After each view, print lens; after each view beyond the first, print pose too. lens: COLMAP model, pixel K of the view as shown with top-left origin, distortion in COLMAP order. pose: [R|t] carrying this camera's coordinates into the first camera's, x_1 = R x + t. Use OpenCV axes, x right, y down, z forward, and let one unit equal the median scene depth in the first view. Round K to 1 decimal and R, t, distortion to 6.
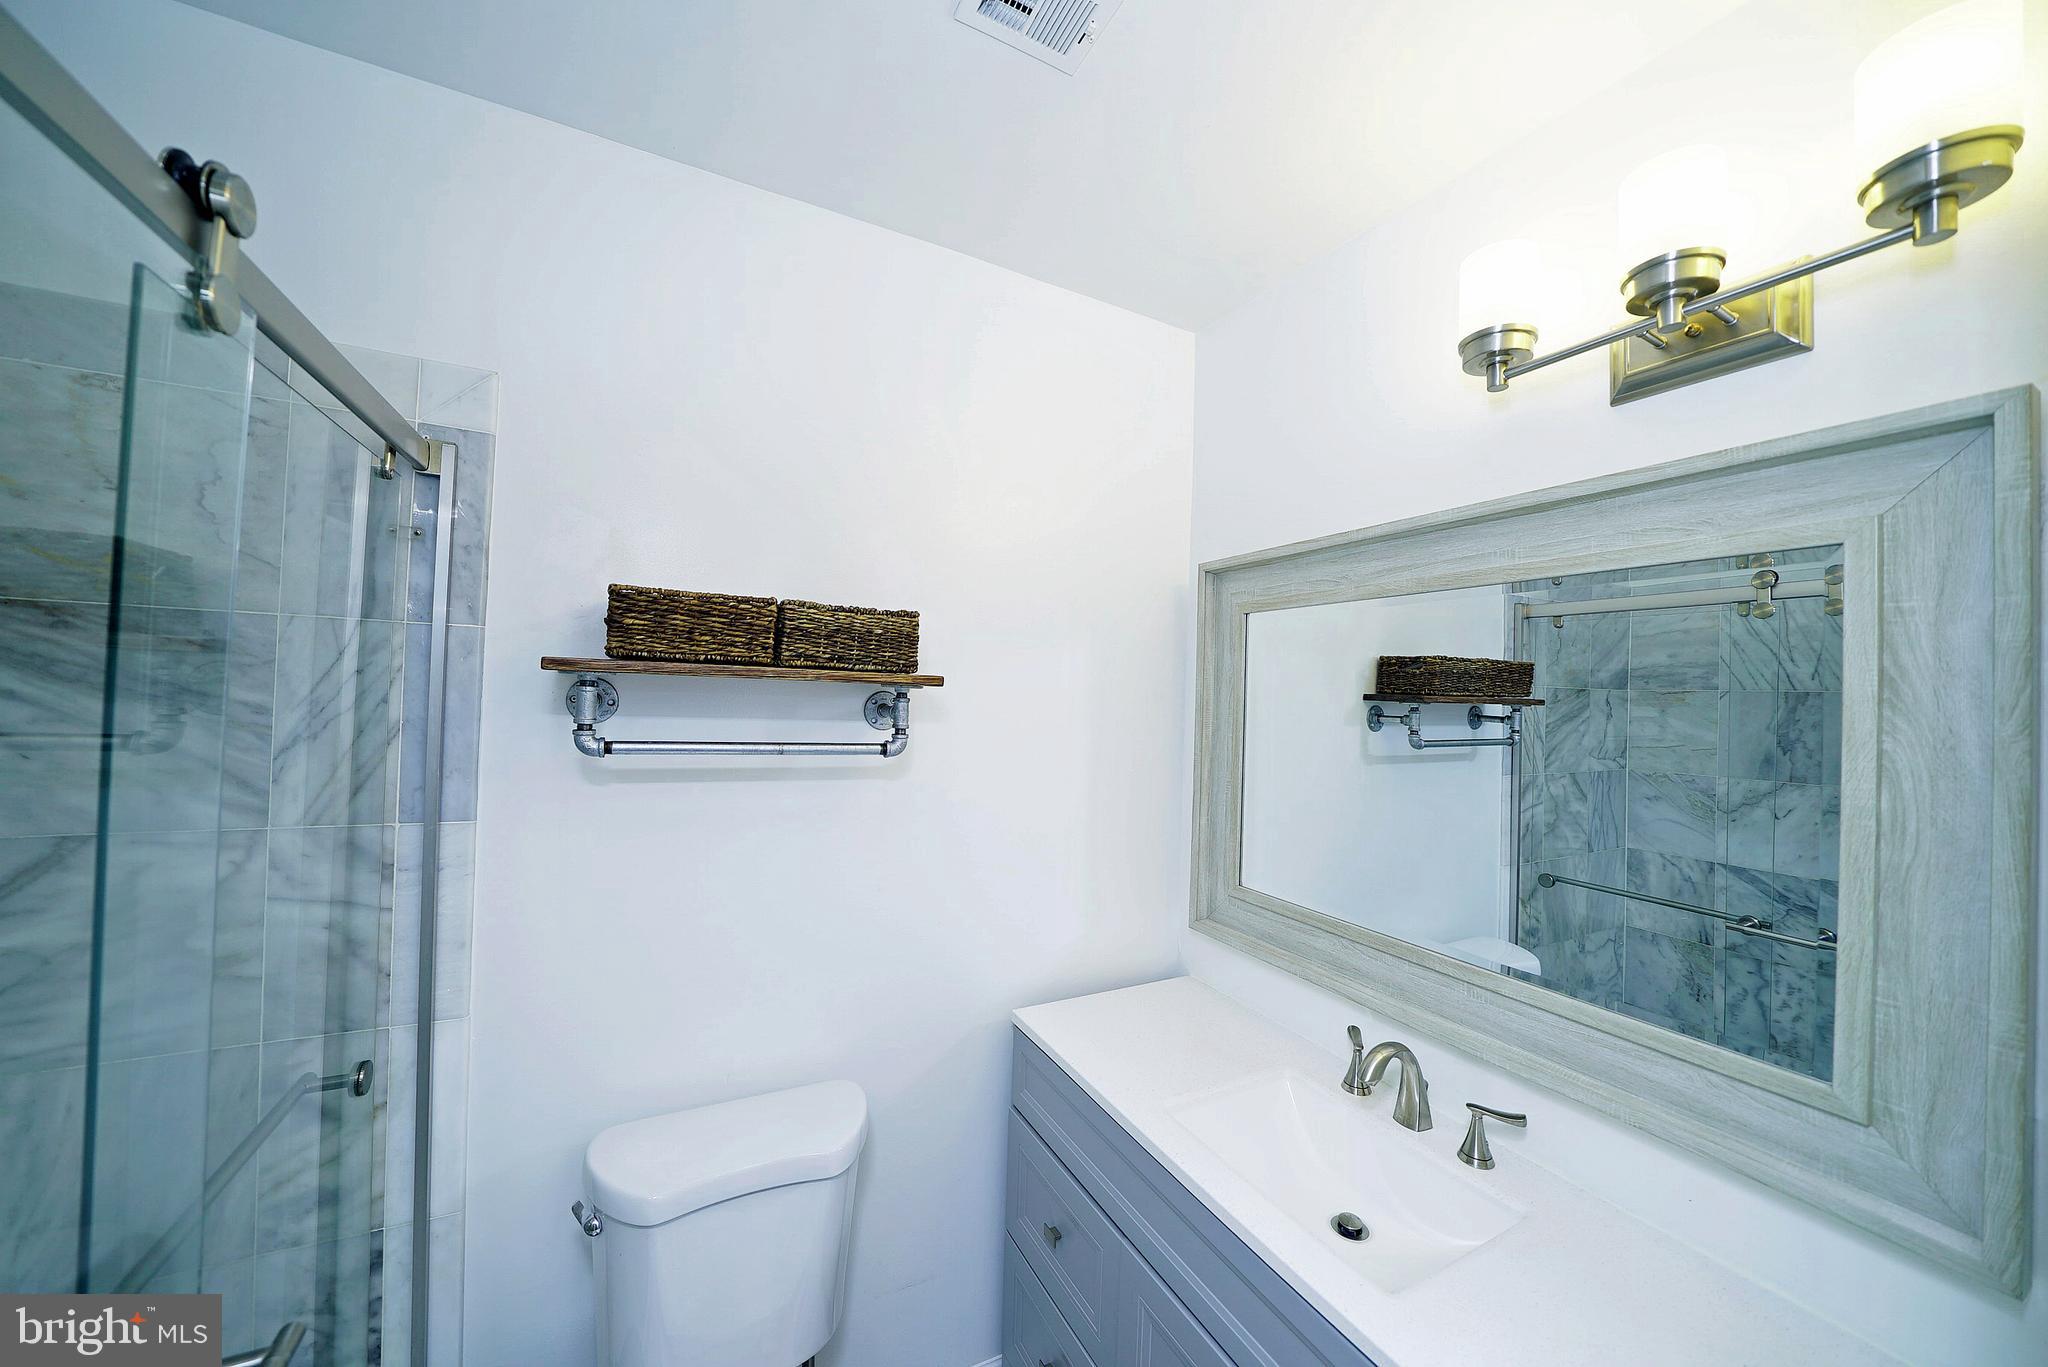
lens RADIAL K [[711.4, 0, 1024.6], [0, 711.4, 683.0], [0, 0, 1]] dist [-0.023551, 0.000096]
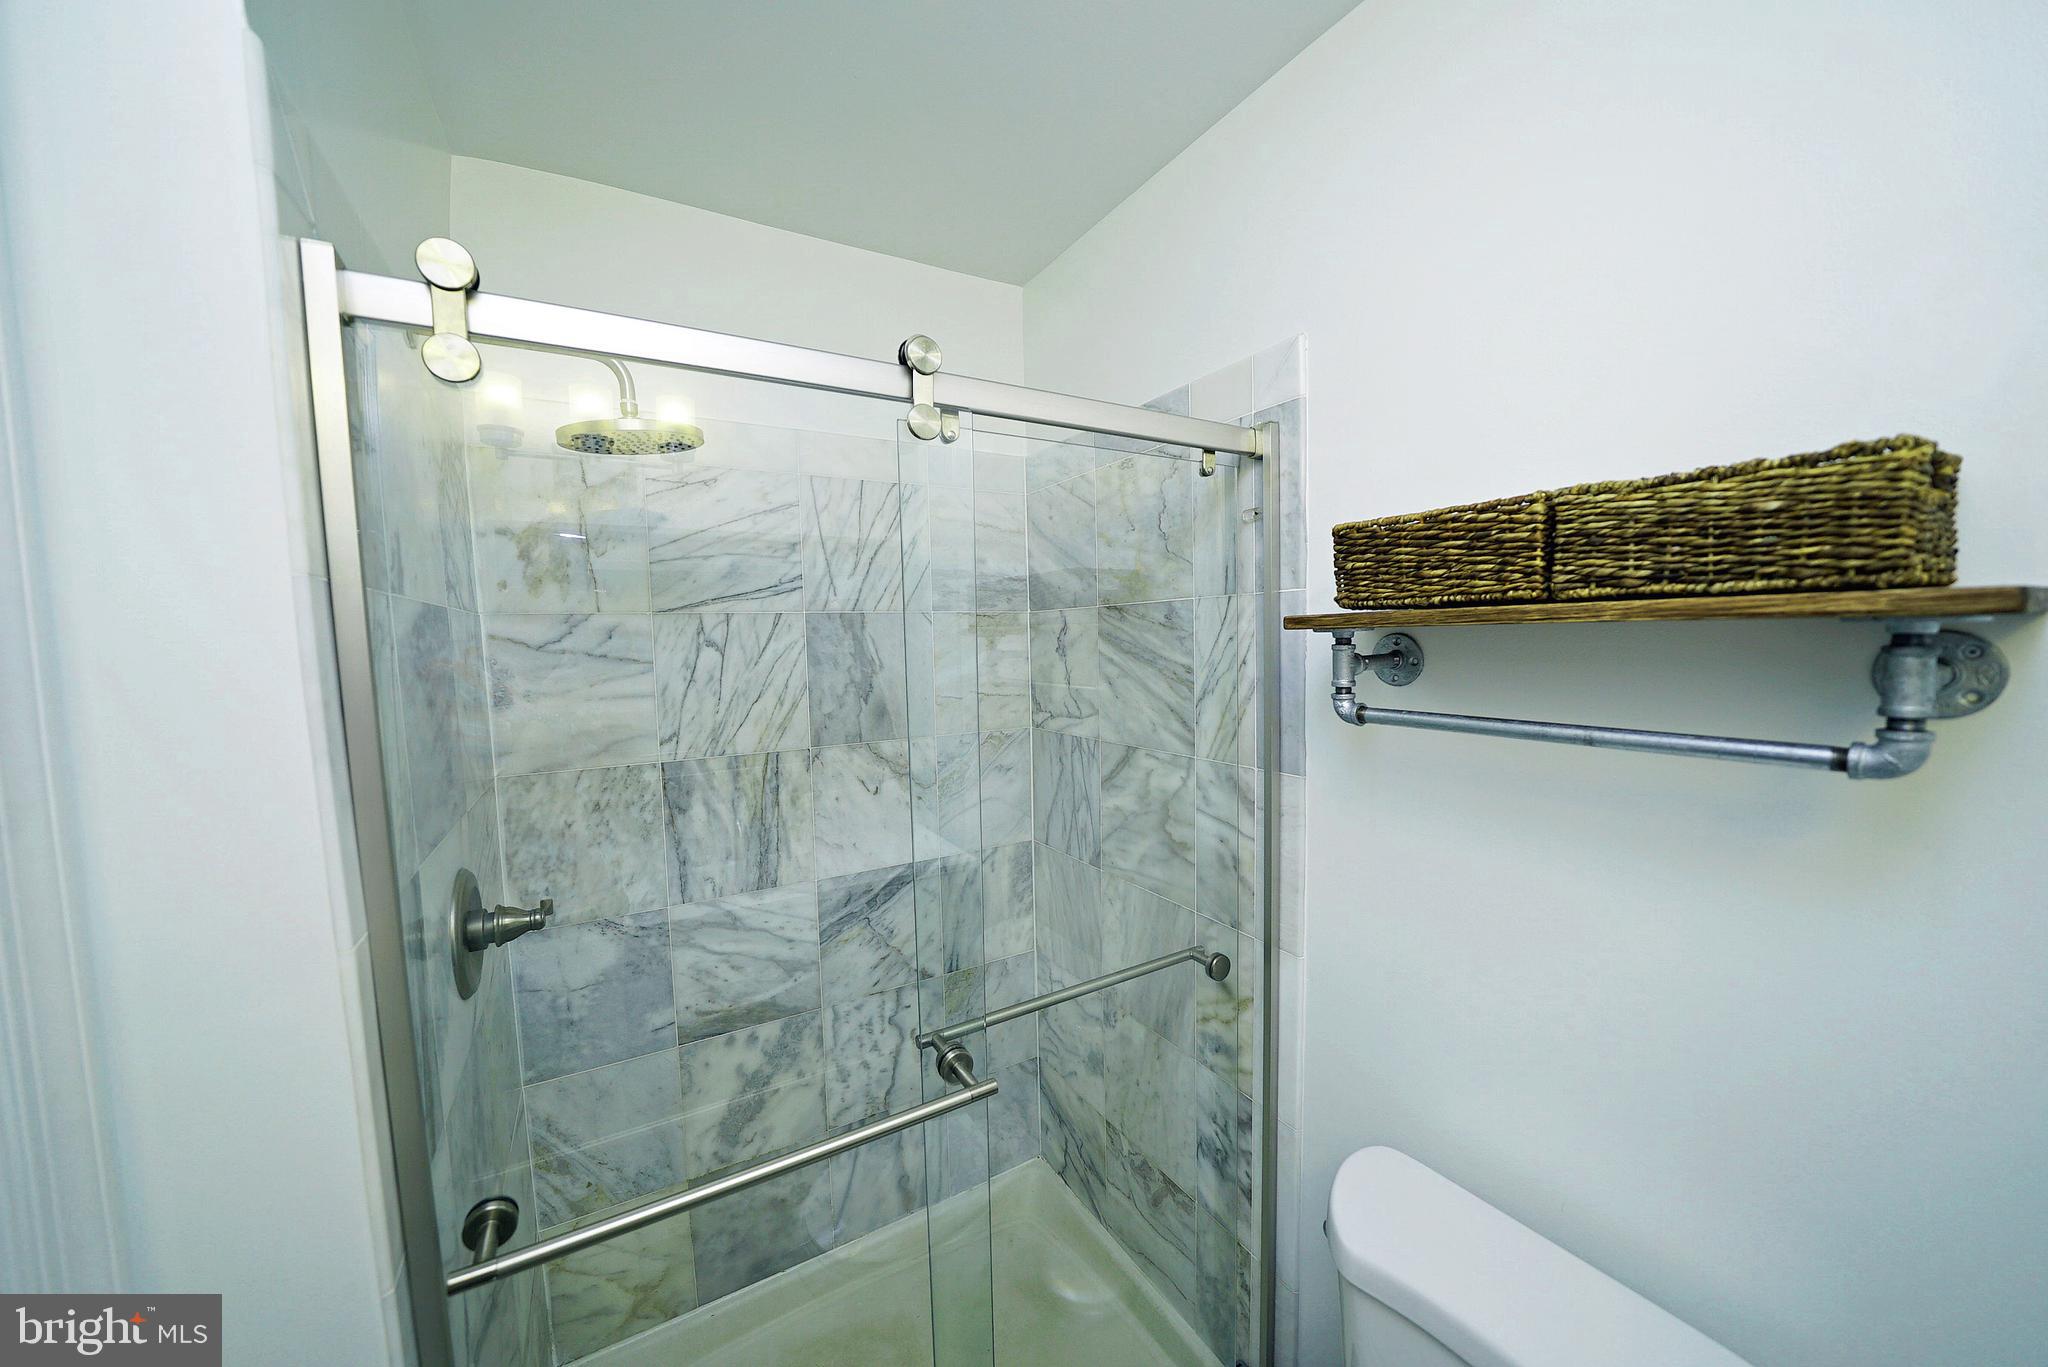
lens RADIAL K [[711.4, 0, 1021.3], [0, 711.4, 684.3], [0, 0, 1]] dist [-0.023551, 0.000096]
pose [[0.054098, 0.026136, -0.998193, 0.247028], [0.042247, 0.998702, 0.028439, 0.011987], [0.997641, -0.043709, 0.052924, 0.531502]]
